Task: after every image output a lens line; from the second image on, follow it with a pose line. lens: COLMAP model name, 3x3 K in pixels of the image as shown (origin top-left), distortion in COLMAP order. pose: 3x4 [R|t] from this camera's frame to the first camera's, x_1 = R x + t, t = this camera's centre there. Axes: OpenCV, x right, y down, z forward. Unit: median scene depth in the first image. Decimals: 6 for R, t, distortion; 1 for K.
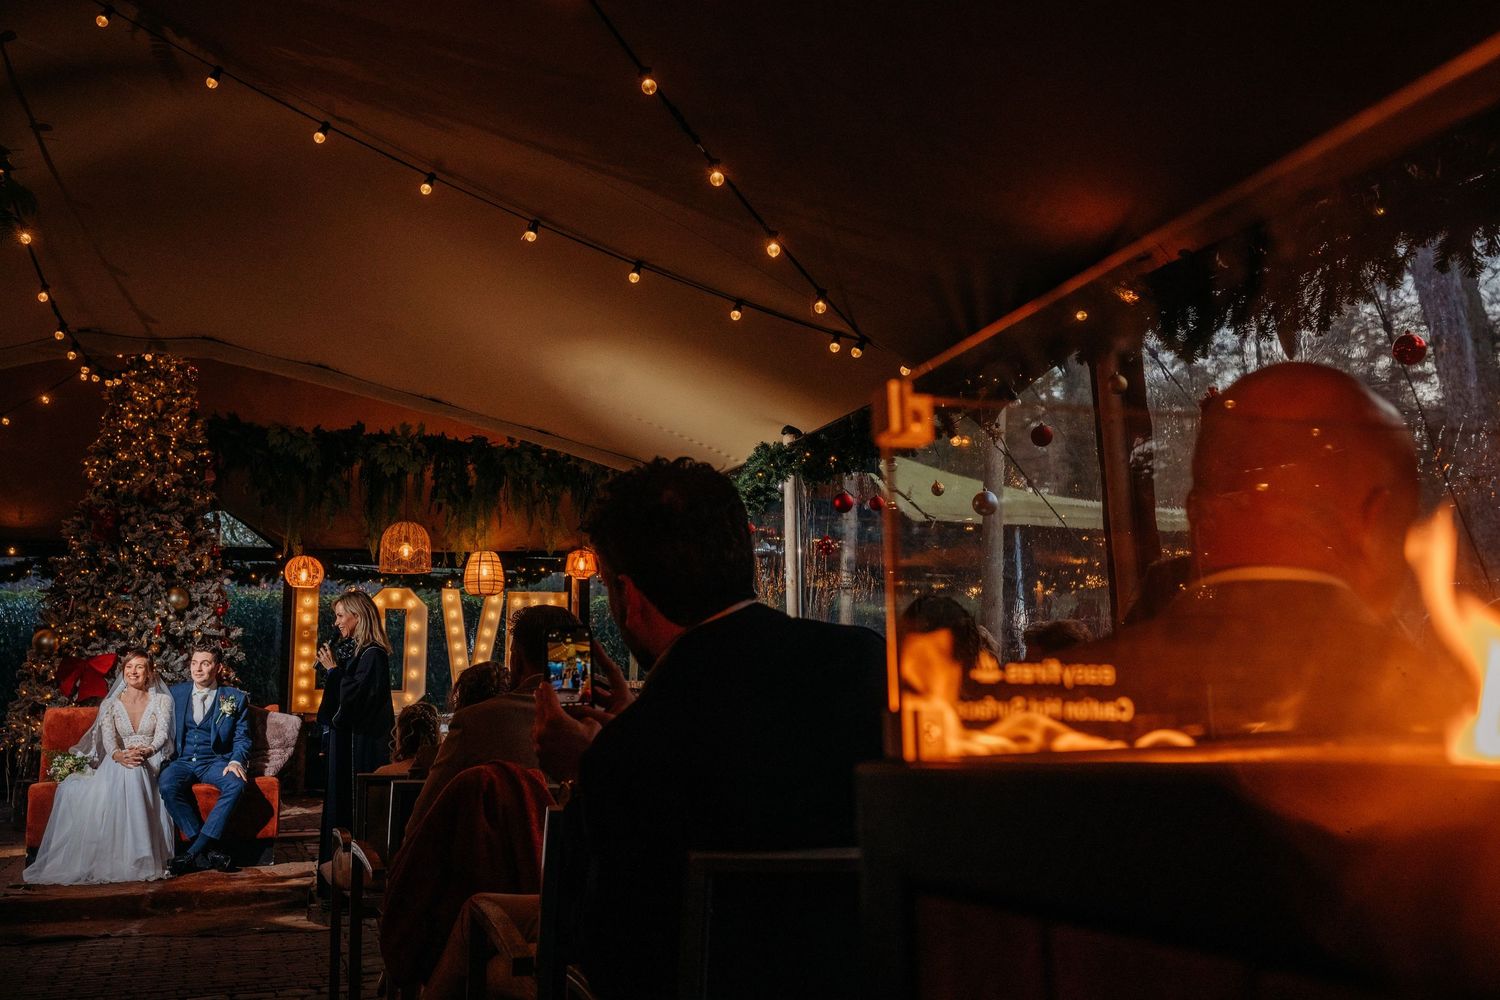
lens RADIAL K [[1428.1, 0, 750.0], [0, 1428.1, 500.0], [0, 0, 1]] dist [0.001139, -0.005264]
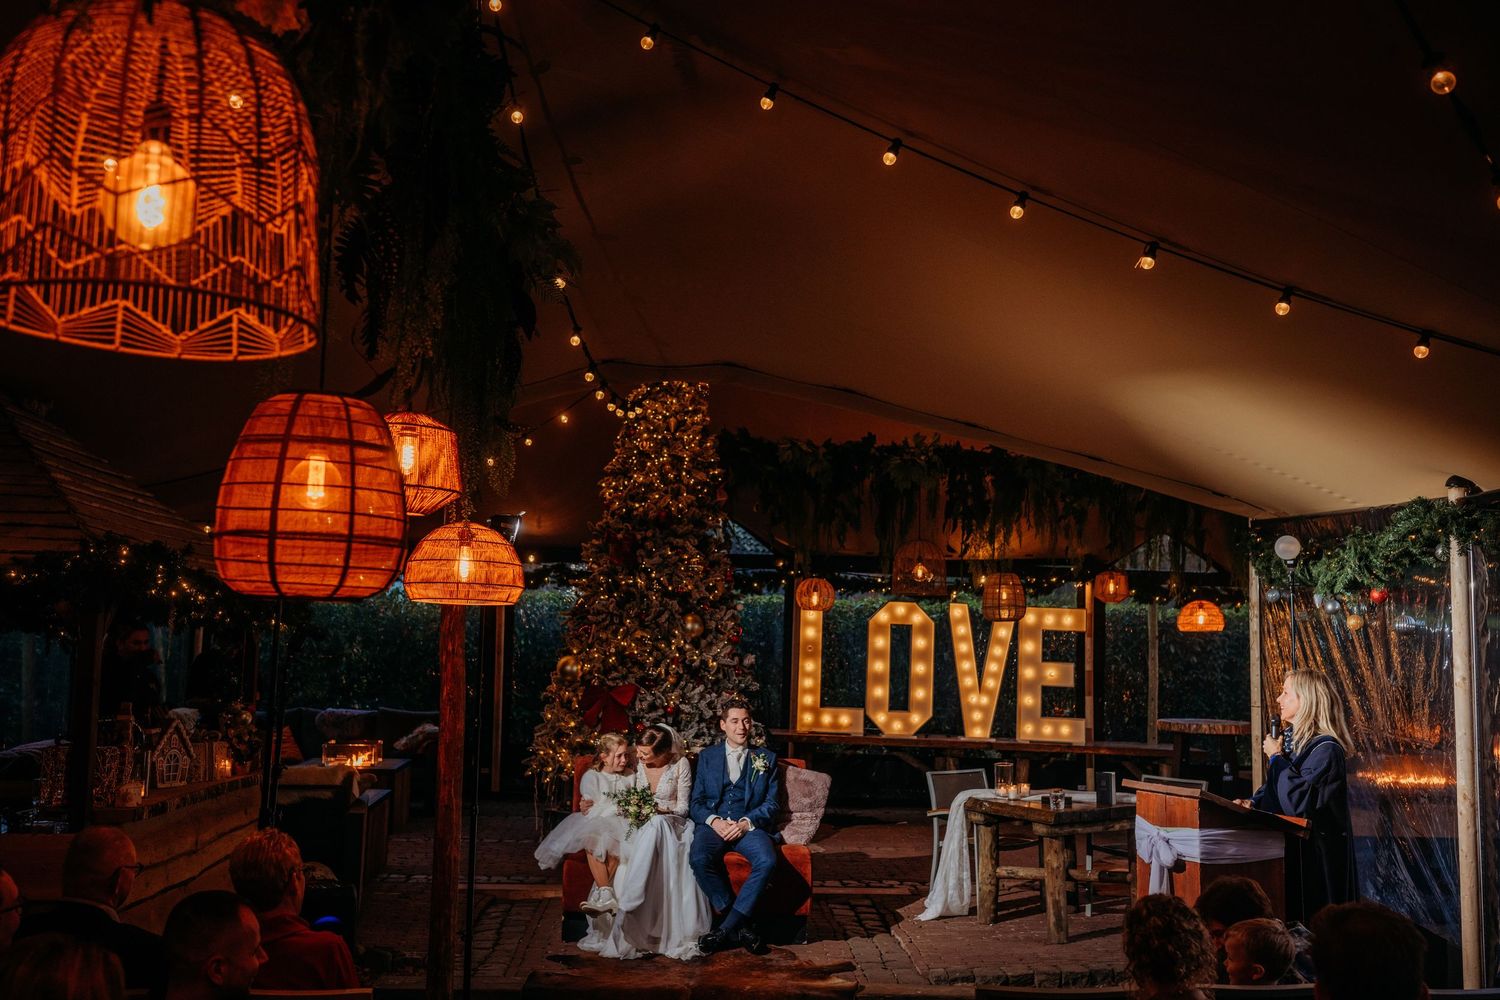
lens RADIAL K [[1428.1, 0, 750.0], [0, 1428.1, 500.0], [0, 0, 1]] dist [0.001139, -0.005264]
pose [[0.951515, 0.002619, -0.307592, -0.068502], [0.007663, 0.999452, 0.032213, -0.046207], [0.307508, -0.033008, 0.950973, 0.100157]]
